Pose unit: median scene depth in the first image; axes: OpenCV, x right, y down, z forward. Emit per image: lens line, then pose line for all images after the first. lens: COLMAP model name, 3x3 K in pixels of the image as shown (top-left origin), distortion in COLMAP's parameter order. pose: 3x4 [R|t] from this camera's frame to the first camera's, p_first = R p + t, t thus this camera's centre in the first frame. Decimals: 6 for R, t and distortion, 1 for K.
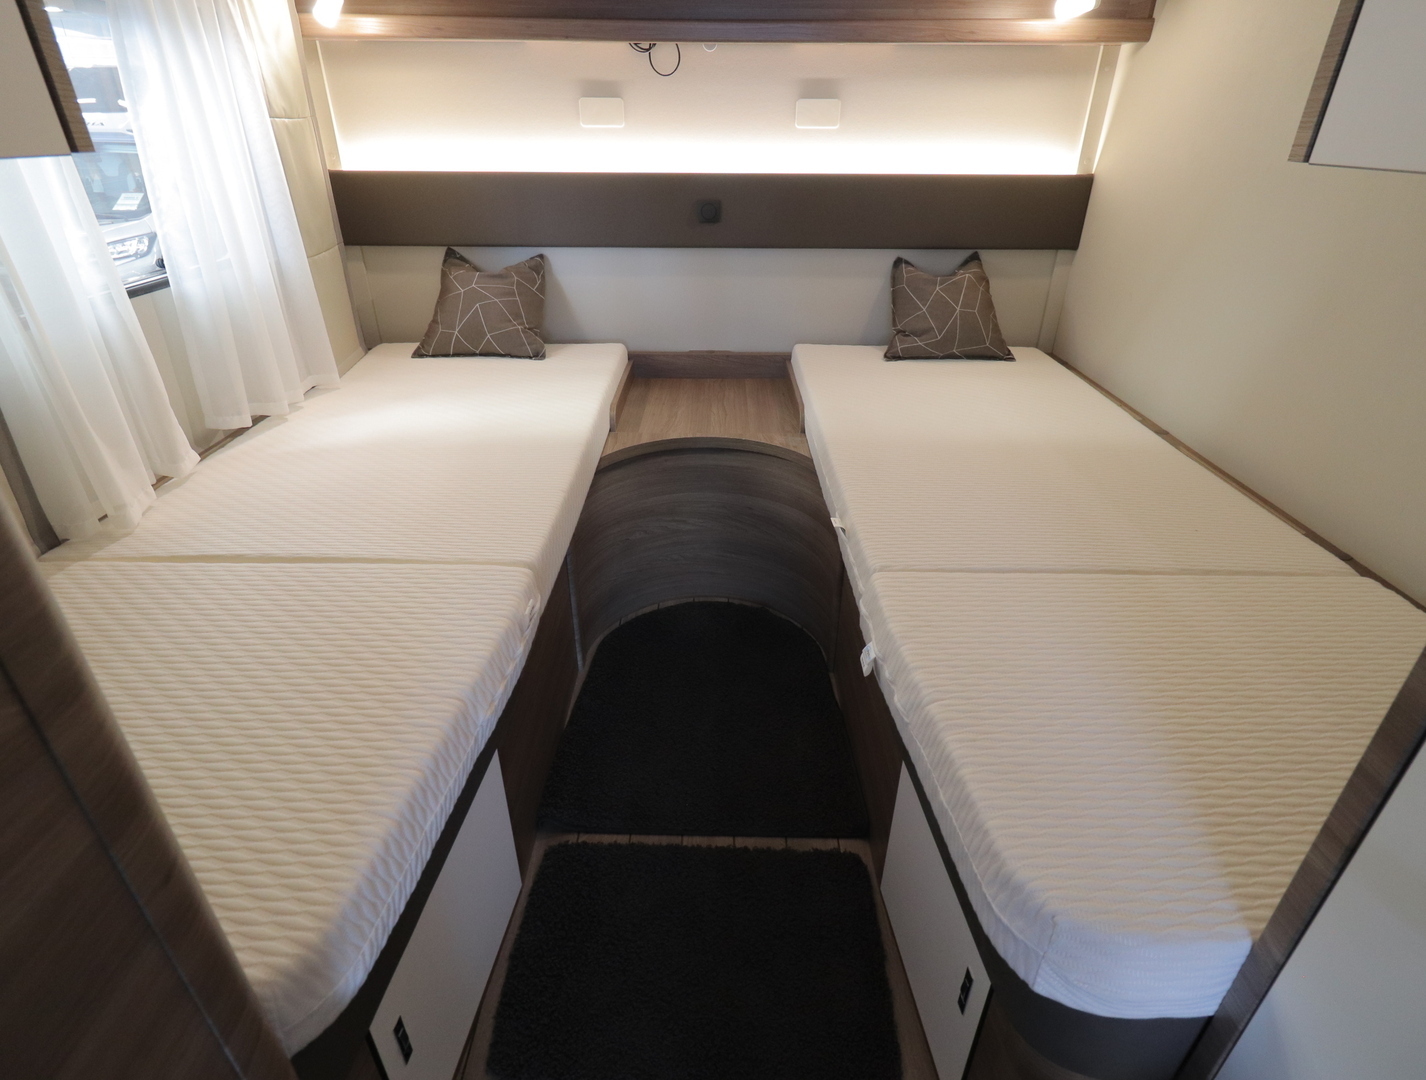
lens RADIAL K [[748.7, 0, 713.7], [0, 748.7, 524.1], [0, 0, 1]] dist [0.000851, -0.000319]
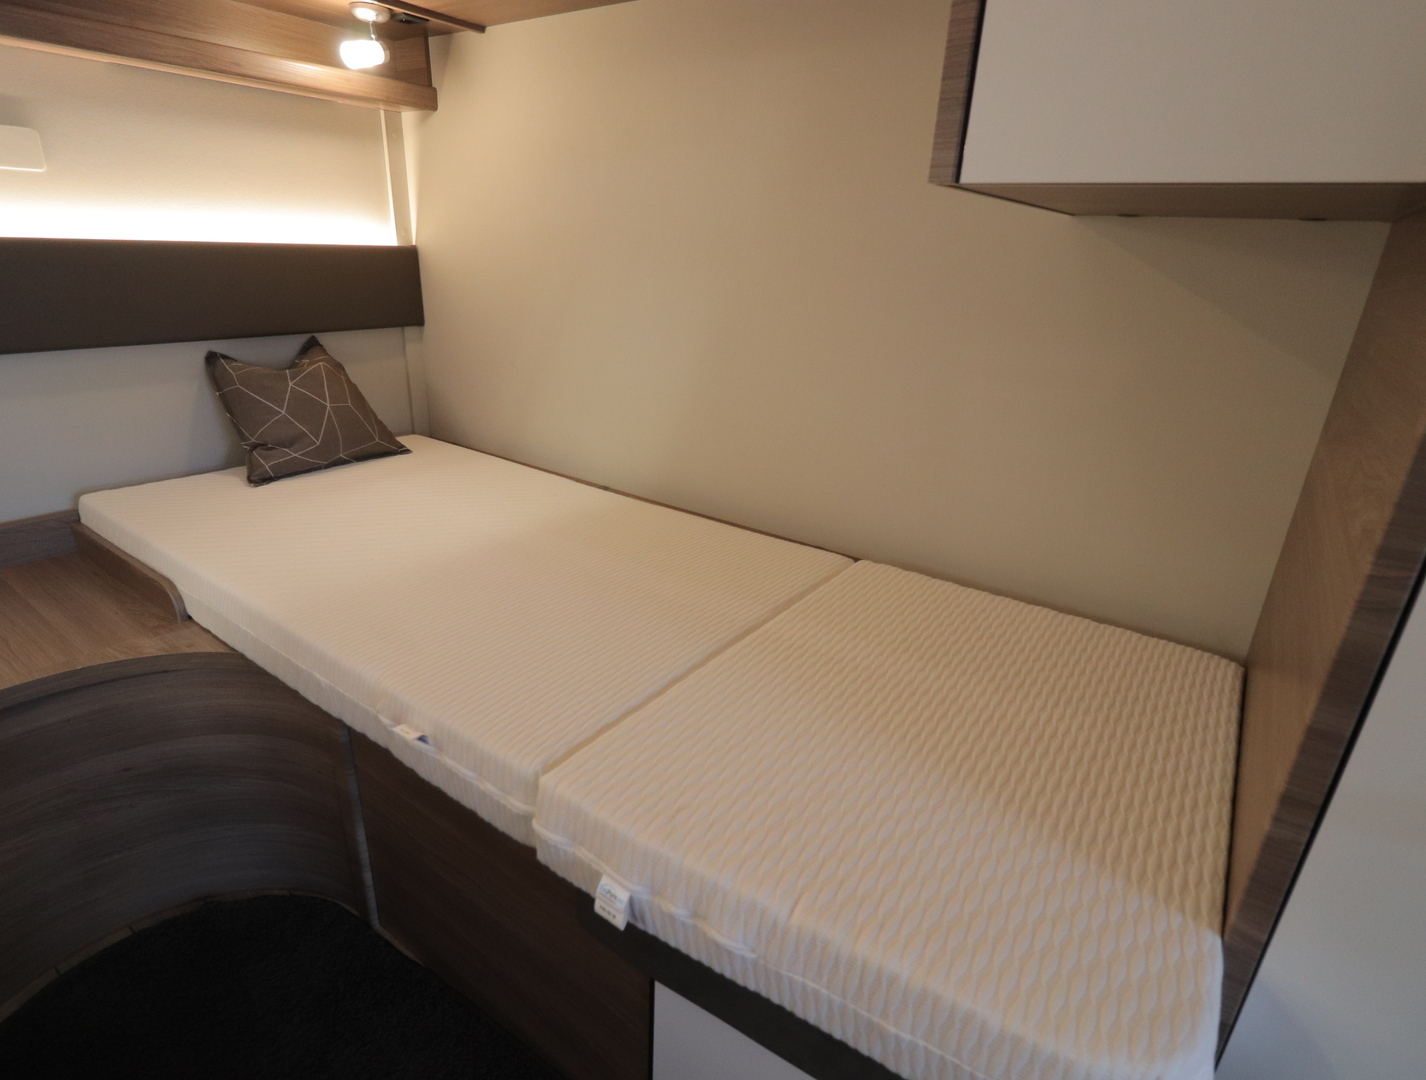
lens RADIAL K [[748.7, 0, 713.7], [0, 748.7, 524.1], [0, 0, 1]] dist [0.000851, -0.000319]
pose [[0.579942, -0.268951, 0.768981, -0.084991], [0.351634, 0.934114, 0.061515, -0.075317], [-0.734861, 0.234725, 0.636305, 0.227205]]
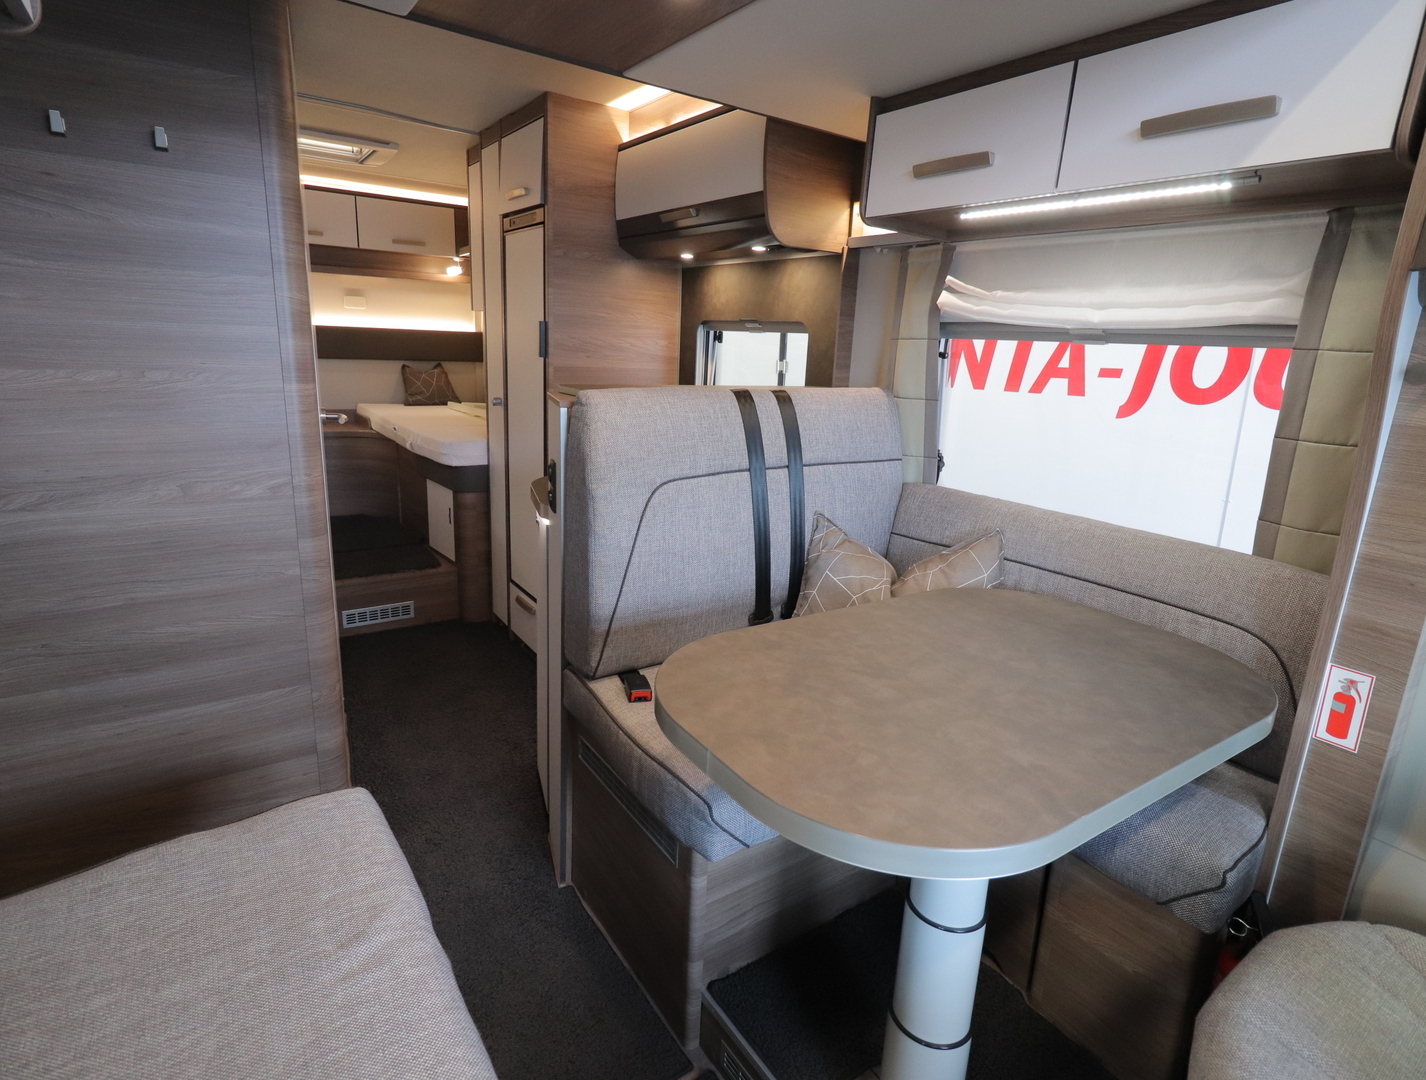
lens RADIAL K [[756.4, 0, 713.1], [0, 756.4, 524.0], [0, 0, 1]] dist [-0.003222, -0.001016]
pose [[0.824459, -0.100780, 0.556876, -0.312106], [0.231884, 0.957778, -0.169973, 0.739409], [-0.516234, 0.269266, 0.813018, -1.245016]]
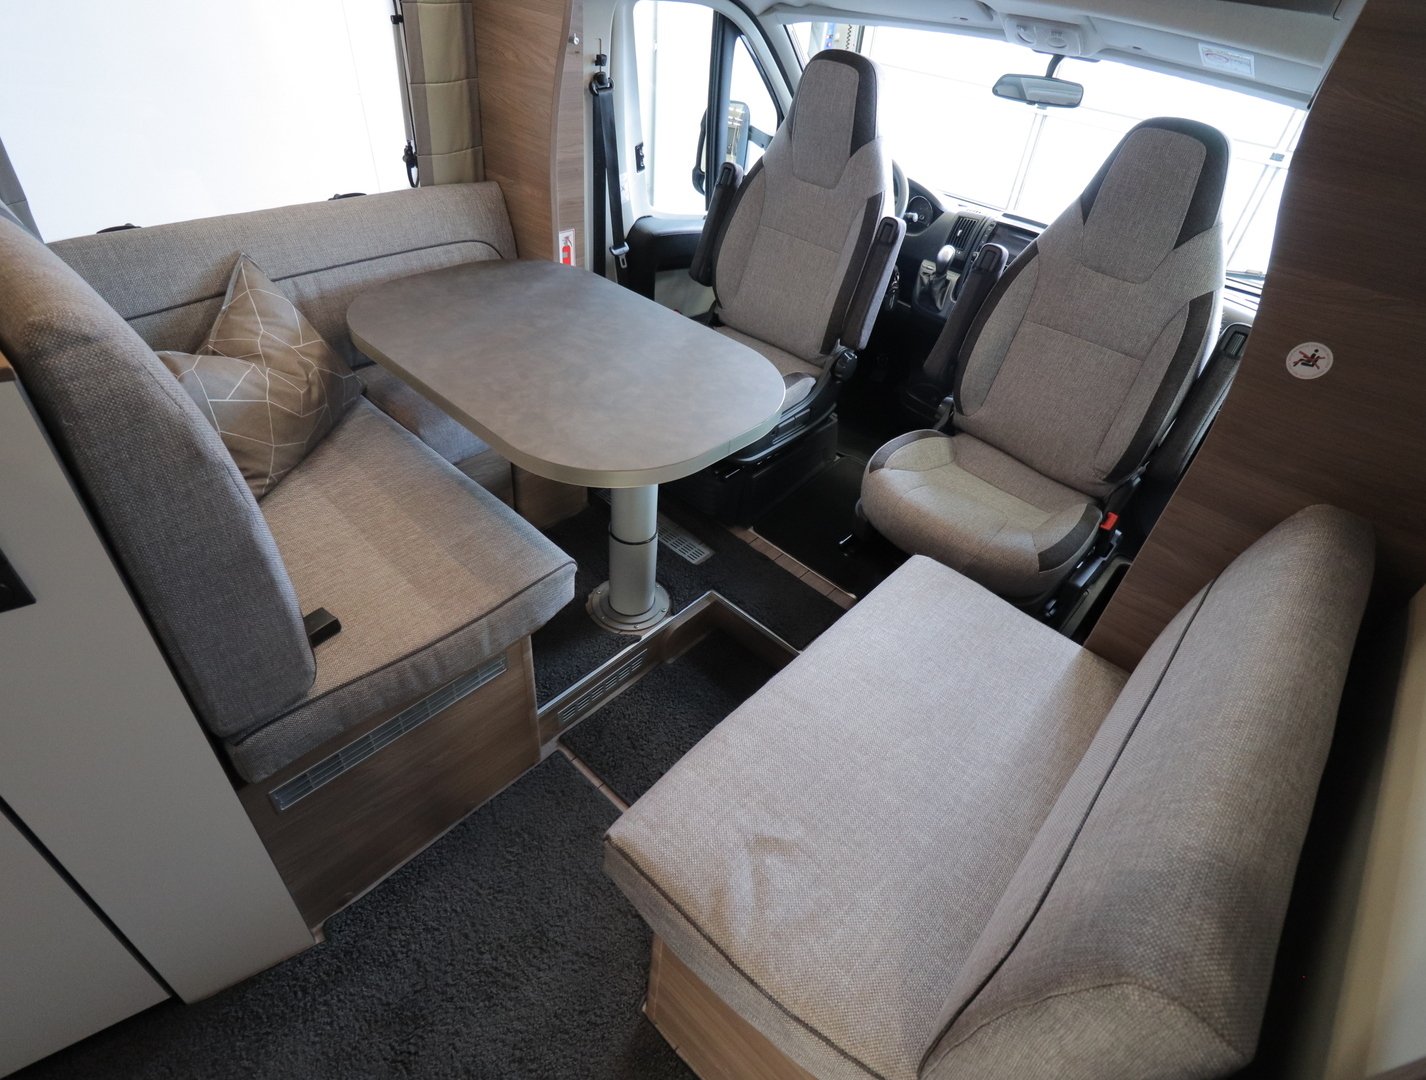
lens RADIAL K [[742.5, 0, 711.0], [0, 742.5, 527.1], [0, 0, 1]] dist [0.001988, -0.000265]
pose [[-0.734221, -0.479822, 0.480302, -0.413866], [0.238101, 0.480537, 0.844033, 0.273016], [-0.635788, 0.734067, -0.238575, -0.616750]]
